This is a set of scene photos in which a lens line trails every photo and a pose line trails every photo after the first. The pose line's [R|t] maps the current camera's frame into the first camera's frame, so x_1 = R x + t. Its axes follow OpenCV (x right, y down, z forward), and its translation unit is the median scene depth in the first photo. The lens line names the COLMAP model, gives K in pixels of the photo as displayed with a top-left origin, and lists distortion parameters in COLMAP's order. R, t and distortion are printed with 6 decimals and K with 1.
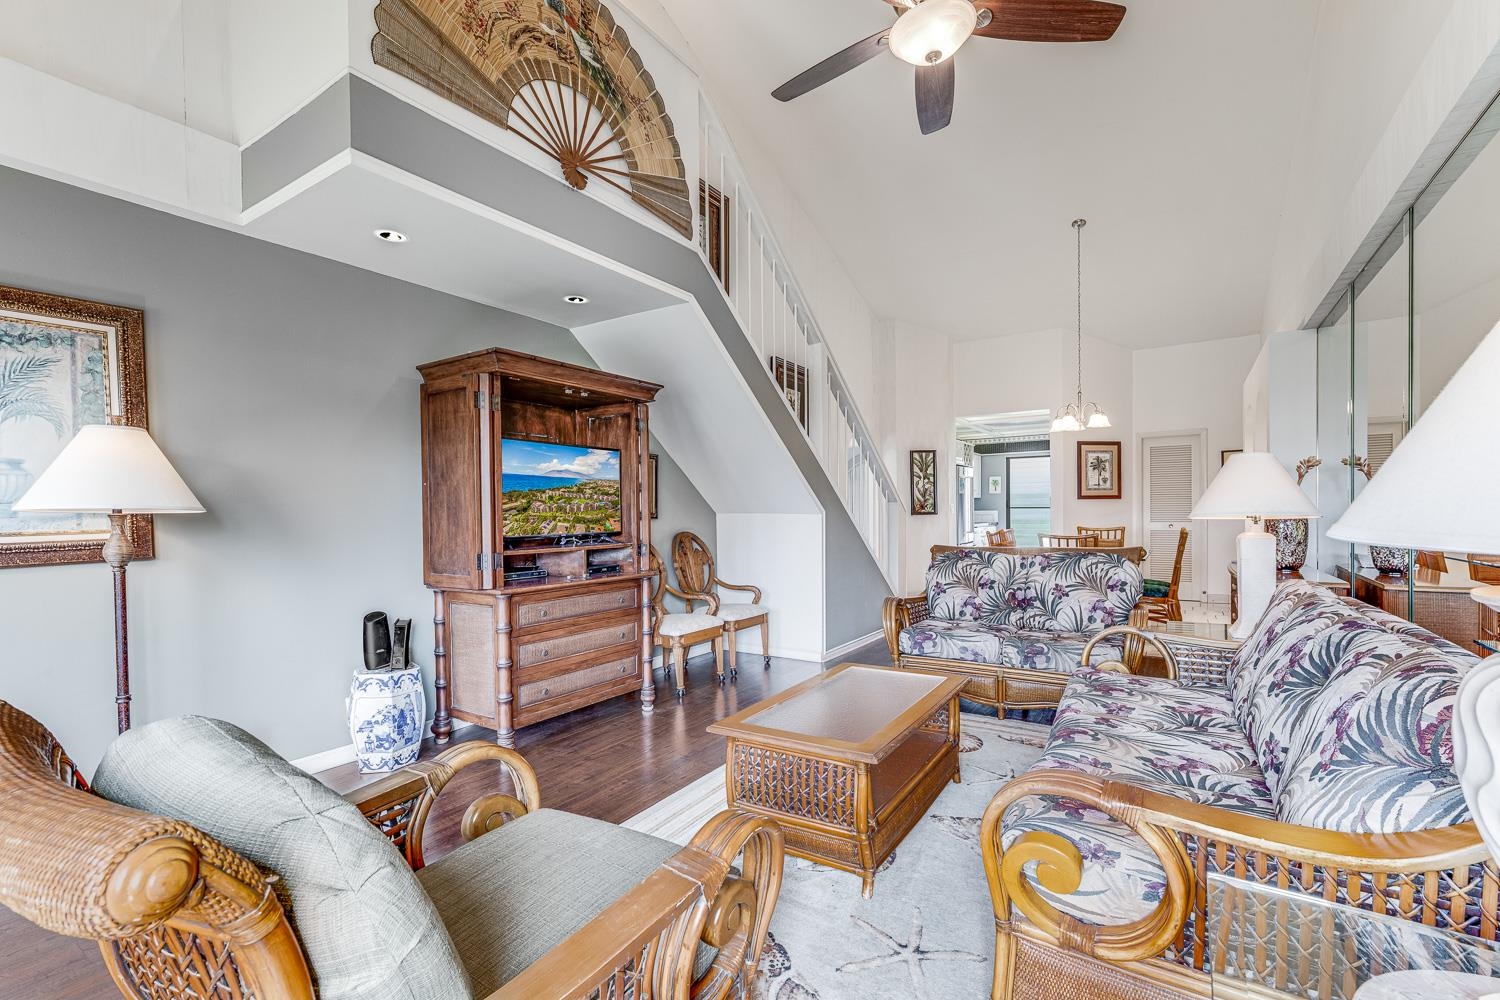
lens RADIAL K [[655.1, 0, 748.7], [0, 655.1, 518.2], [0, 0, 1]] dist [-0.000135, -0.000054]
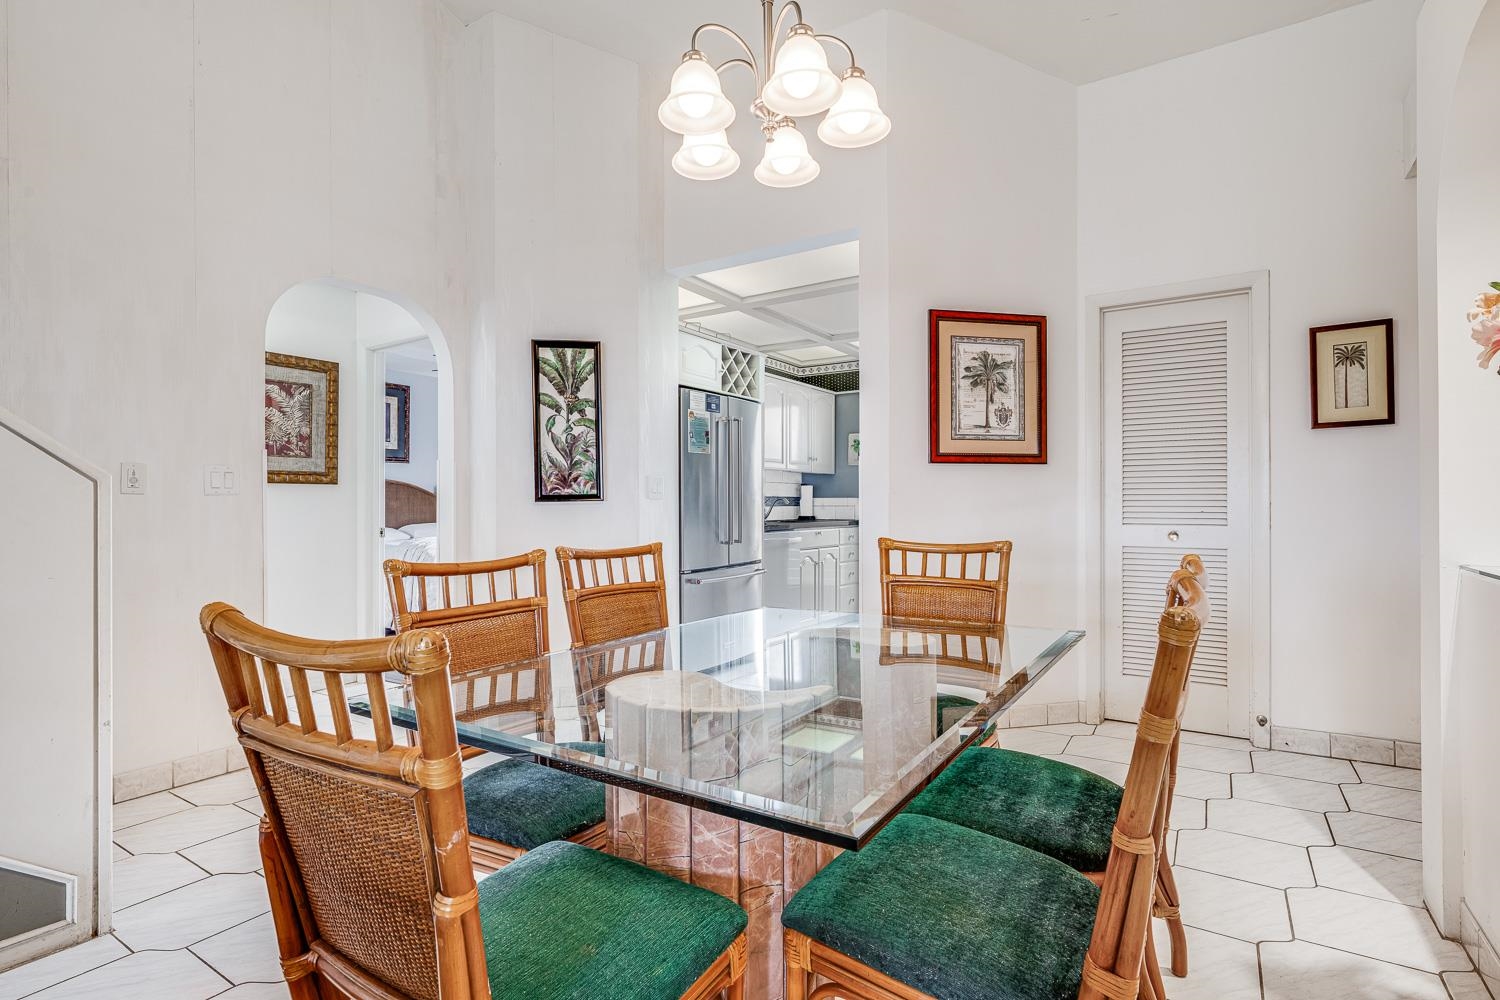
lens RADIAL K [[721.6, 0, 750.0], [0, 721.6, 500.0], [0, 0, 1]] dist [0.000591, 0.000095]
pose [[0.999960, 0.008786, 0.001916, 0.393440], [-0.008764, 0.999901, -0.010999, -0.001816], [-0.002013, 0.010982, 0.999938, 0.574969]]
